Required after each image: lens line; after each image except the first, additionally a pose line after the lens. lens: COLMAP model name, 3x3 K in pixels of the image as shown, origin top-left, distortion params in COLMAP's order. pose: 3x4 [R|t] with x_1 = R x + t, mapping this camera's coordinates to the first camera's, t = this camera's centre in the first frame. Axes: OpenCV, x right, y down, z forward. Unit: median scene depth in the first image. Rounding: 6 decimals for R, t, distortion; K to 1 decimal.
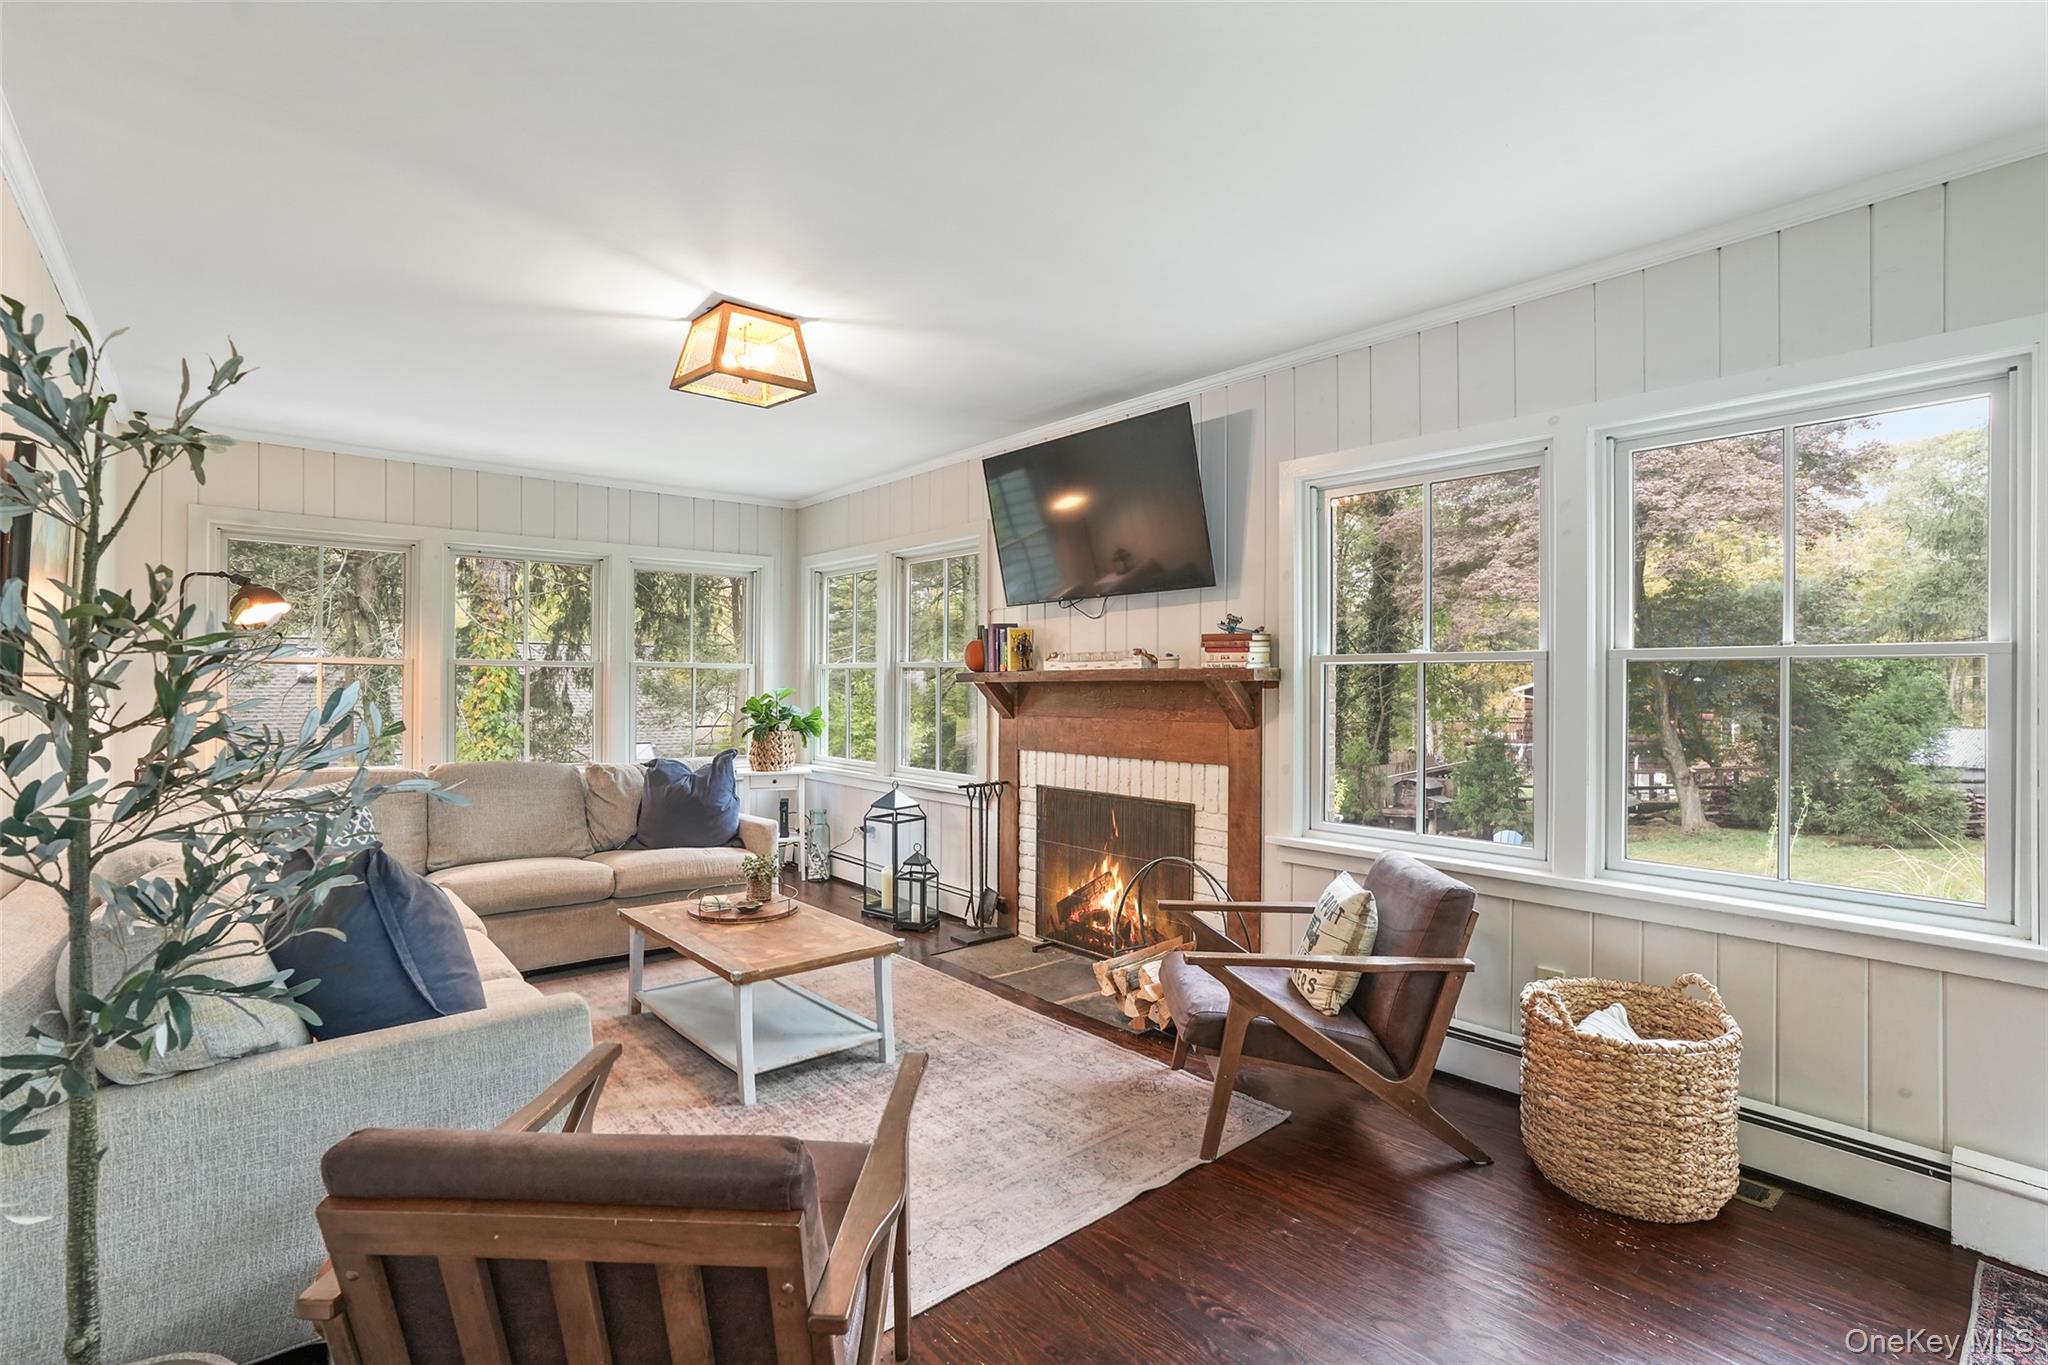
lens RADIAL K [[953.3, 0, 1000.8], [0, 953.3, 680.4], [0, 0, 1]] dist [-0.002440, -0.000199]
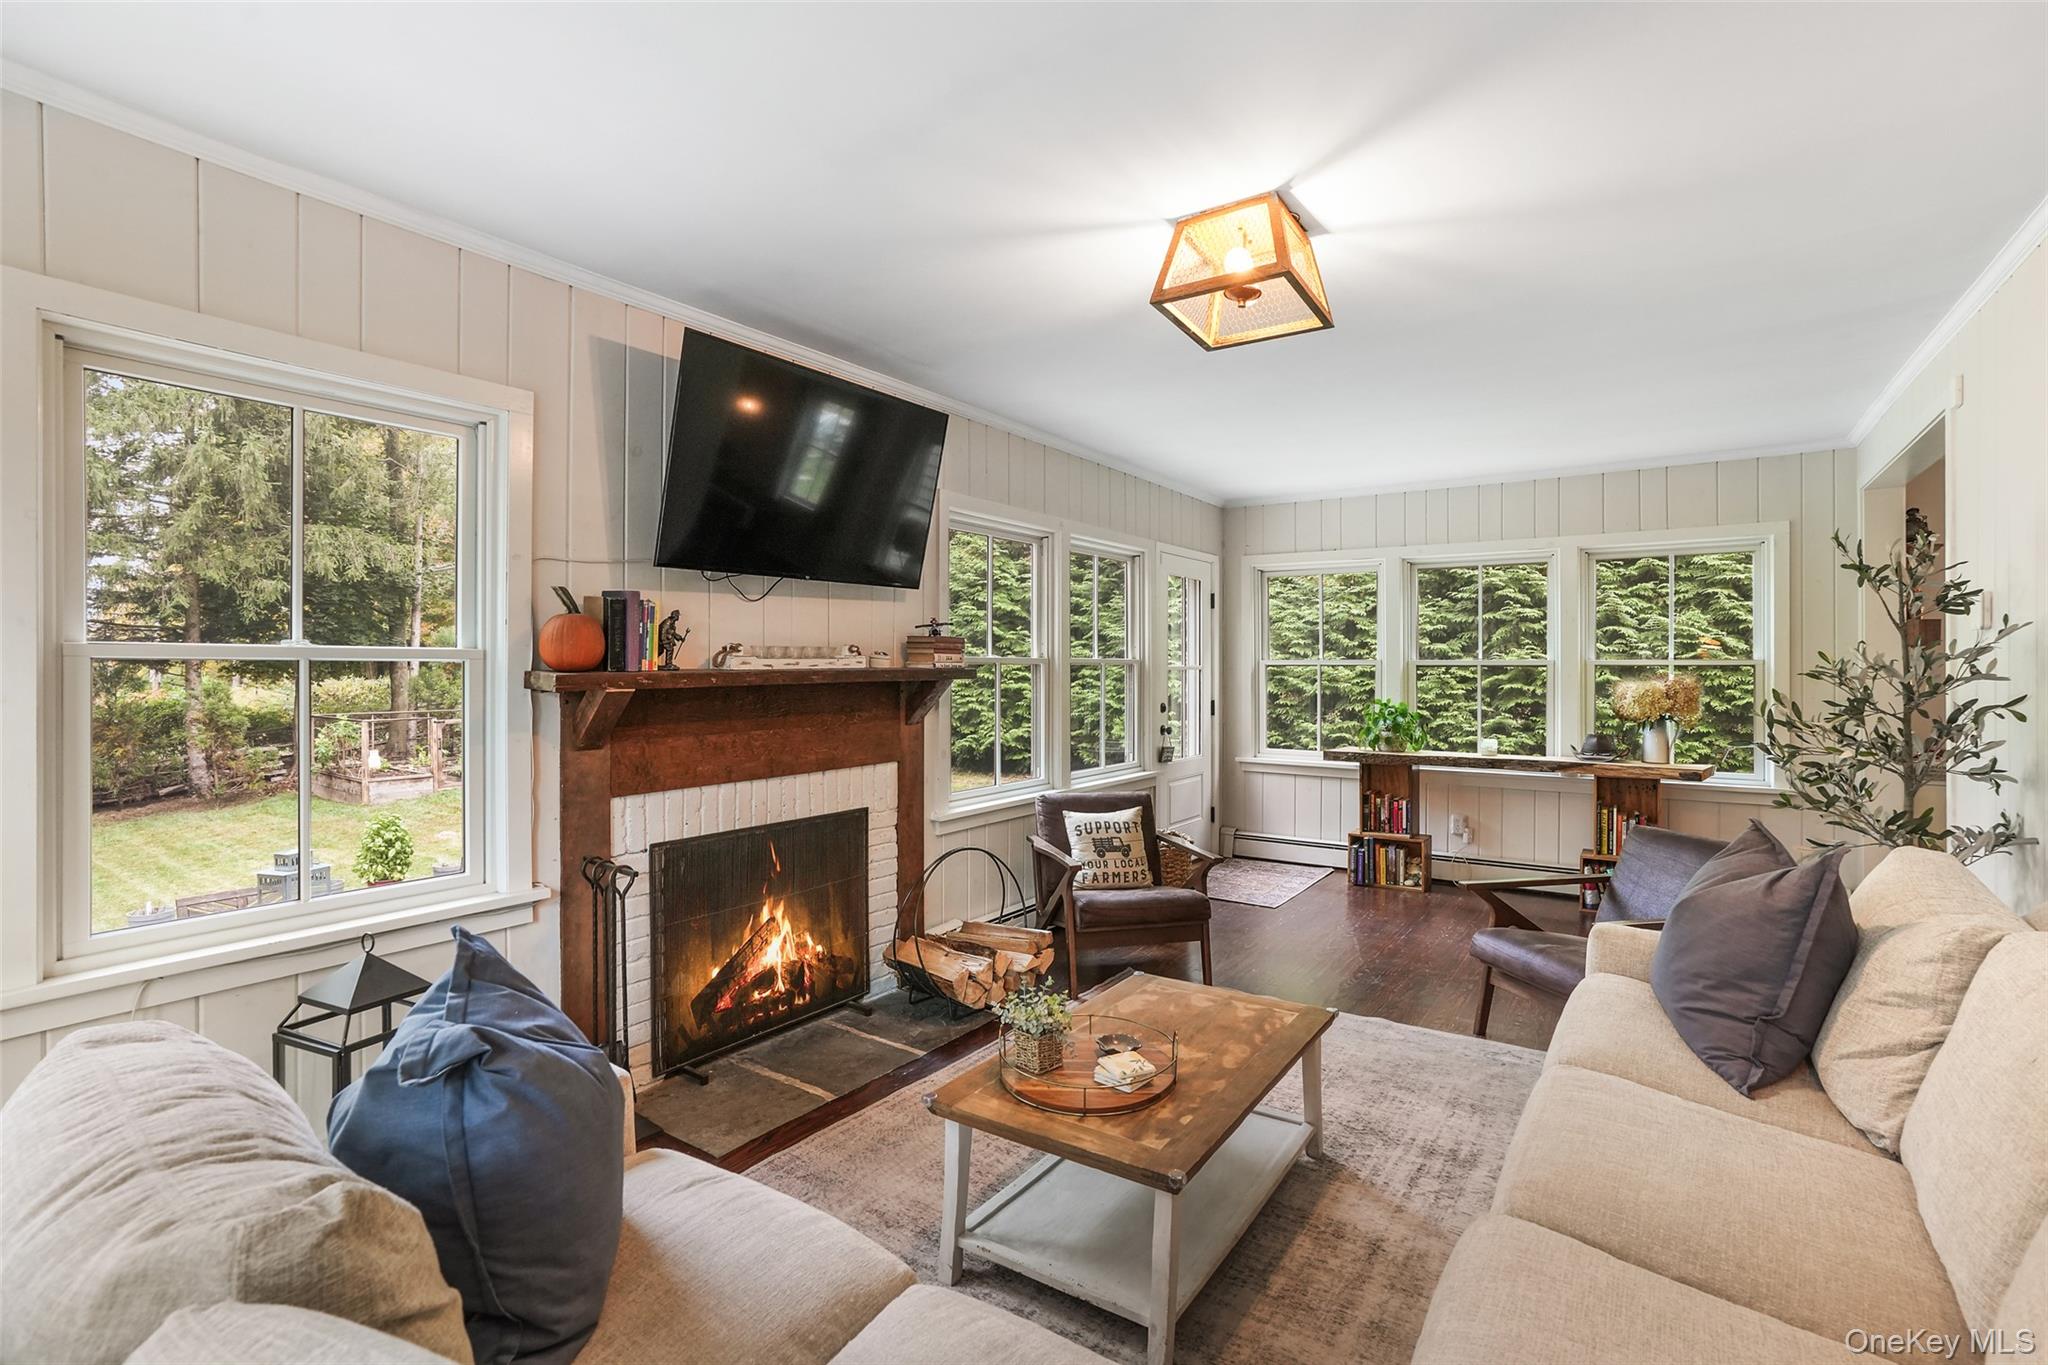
lens RADIAL K [[953.3, 0, 1000.8], [0, 953.3, 680.4], [0, 0, 1]] dist [-0.002440, -0.000199]
pose [[-0.269788, -0.020636, 0.962699, -0.795450], [-0.009334, 0.999779, 0.018815, -0.020159], [-0.962875, -0.003910, -0.269921, 1.157922]]
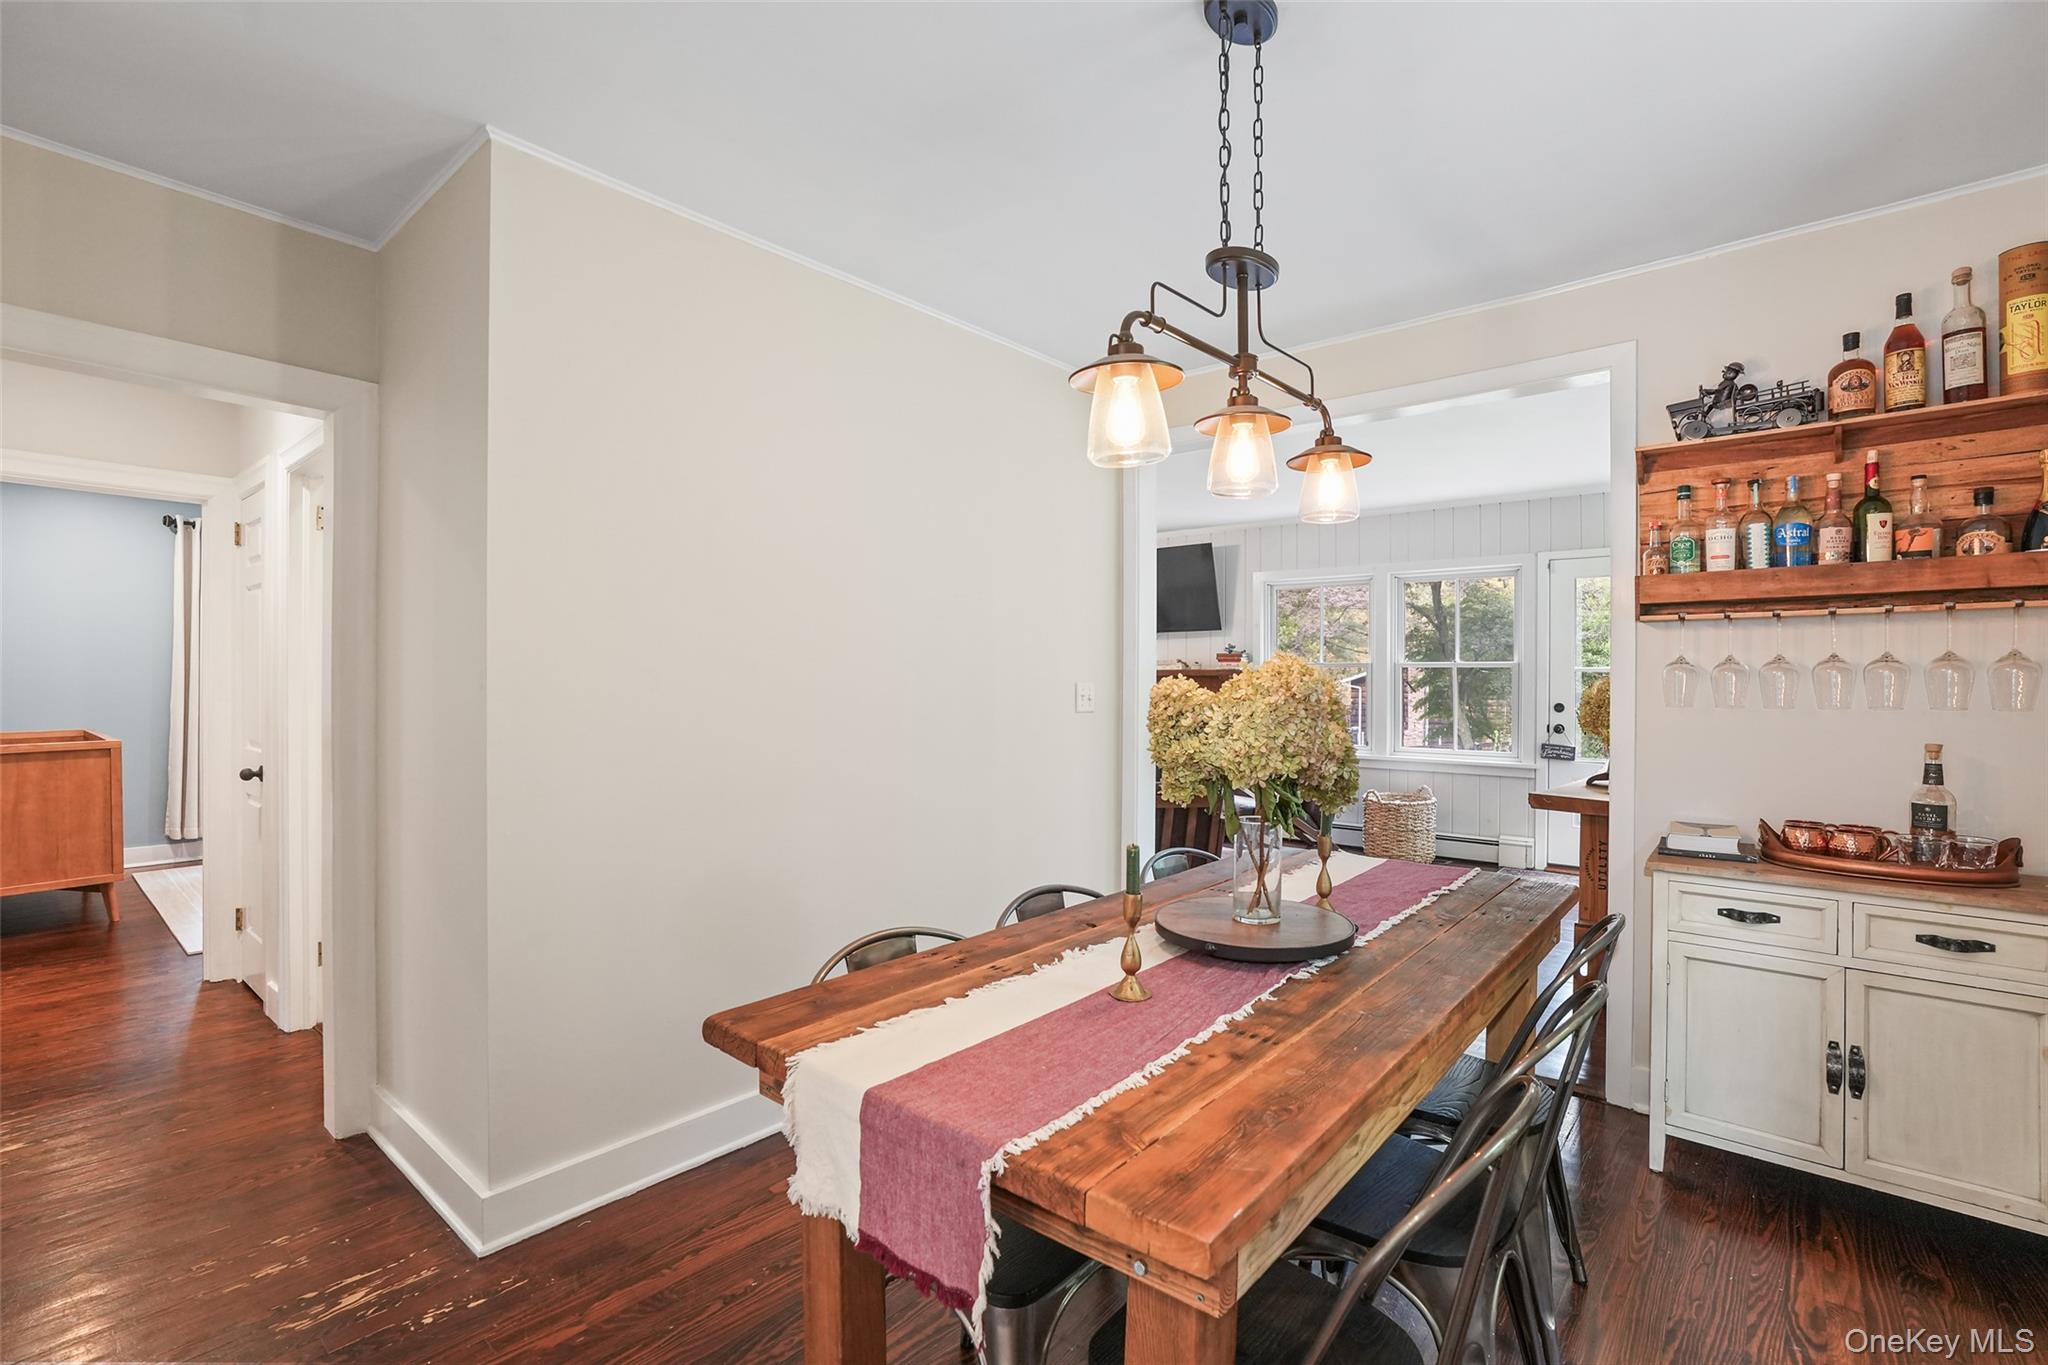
lens RADIAL K [[953.3, 0, 1000.8], [0, 953.3, 680.4], [0, 0, 1]] dist [-0.002440, -0.000199]
pose [[0.988357, 0.000880, 0.152147, -0.518973], [-0.002262, 0.999958, 0.008910, -0.006485], [-0.152133, -0.009150, 0.988318, -0.888427]]
